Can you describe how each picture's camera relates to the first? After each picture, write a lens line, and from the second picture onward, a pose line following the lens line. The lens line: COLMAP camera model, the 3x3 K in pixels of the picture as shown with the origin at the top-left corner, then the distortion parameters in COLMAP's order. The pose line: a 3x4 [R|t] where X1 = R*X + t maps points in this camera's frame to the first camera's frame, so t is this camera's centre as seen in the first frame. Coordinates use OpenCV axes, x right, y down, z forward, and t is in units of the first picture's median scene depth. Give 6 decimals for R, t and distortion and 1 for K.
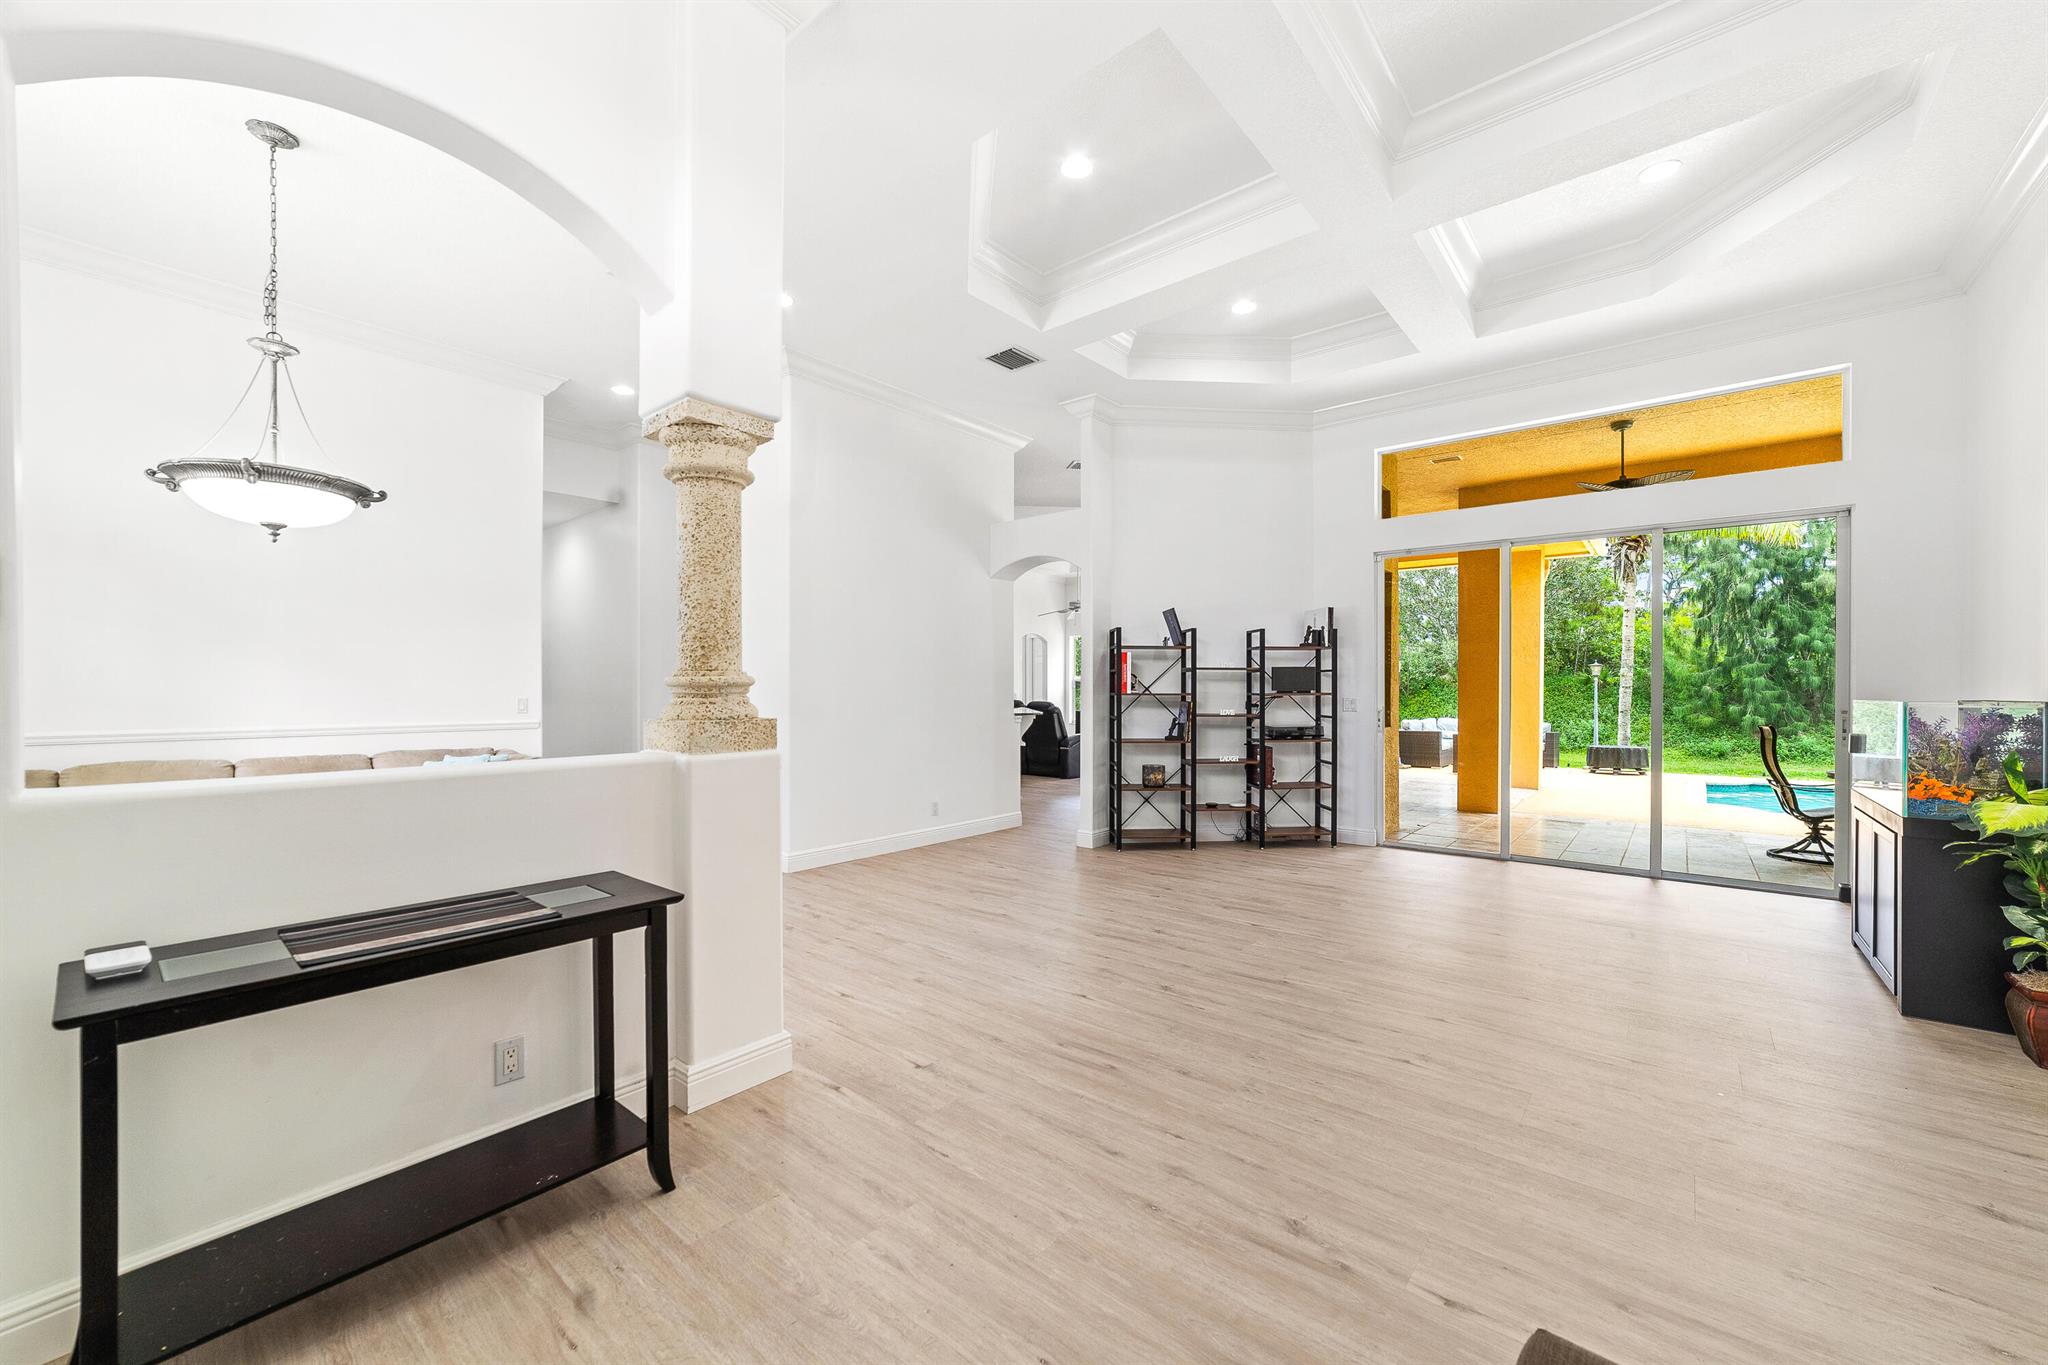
lens RADIAL K [[797.1, 0, 1029.0], [0, 797.1, 696.1], [0, 0, 1]] dist [-0.024152, 0.009807]
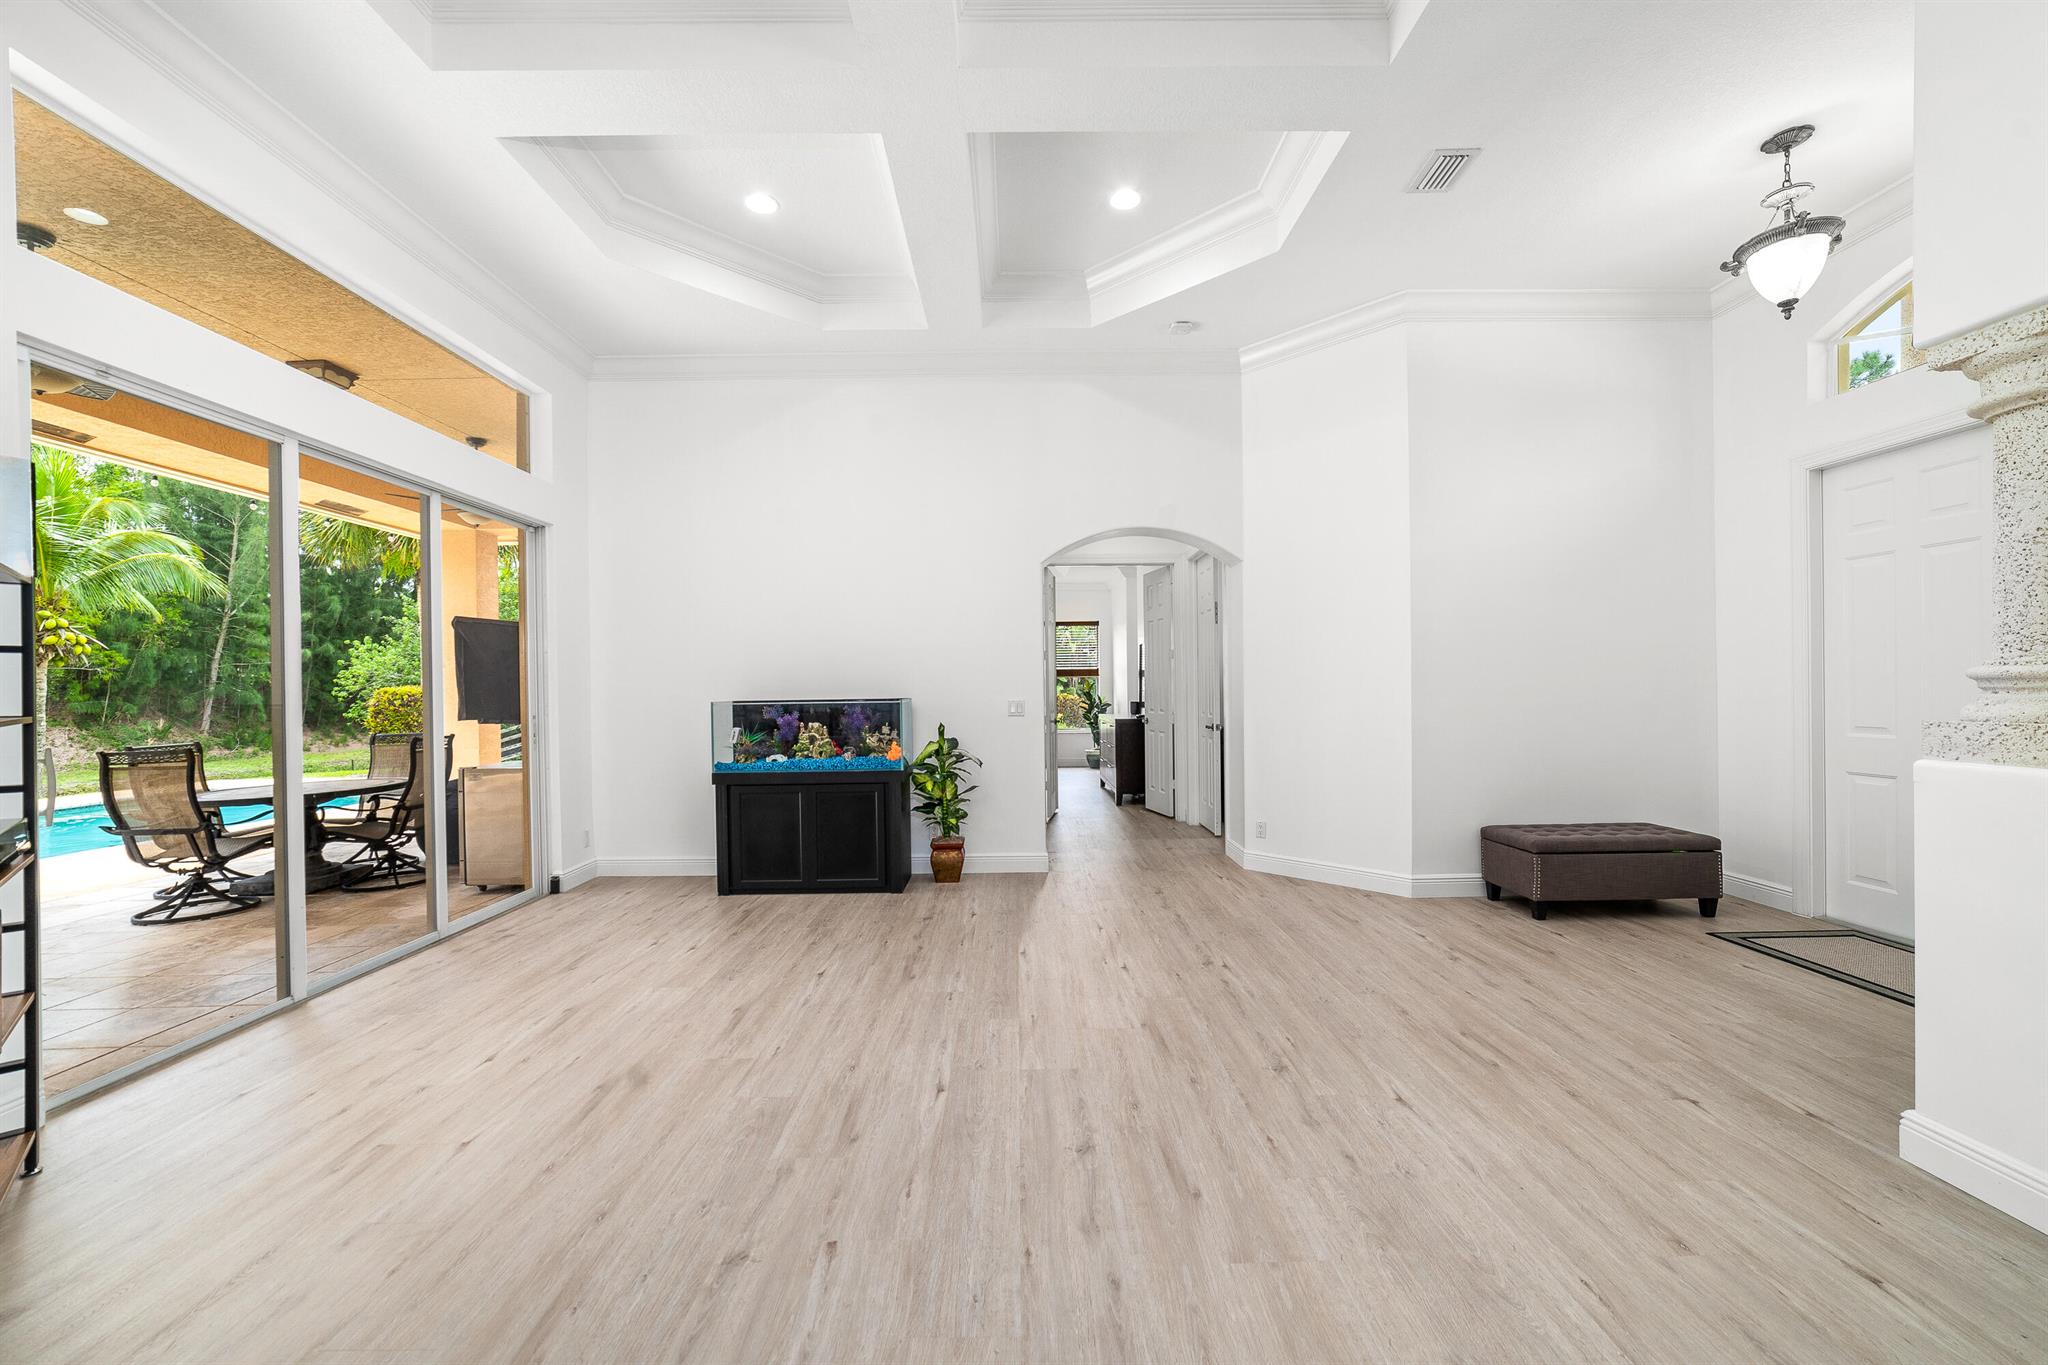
lens RADIAL K [[791.4, 0, 1014.6], [0, 791.4, 694.0], [0, 0, 1]] dist [-0.022931, 0.007131]
pose [[-0.636930, -0.000007, 0.770921, -0.263069], [0.016650, 0.999767, 0.013765, -0.018511], [-0.770741, 0.021603, -0.636782, 1.711050]]
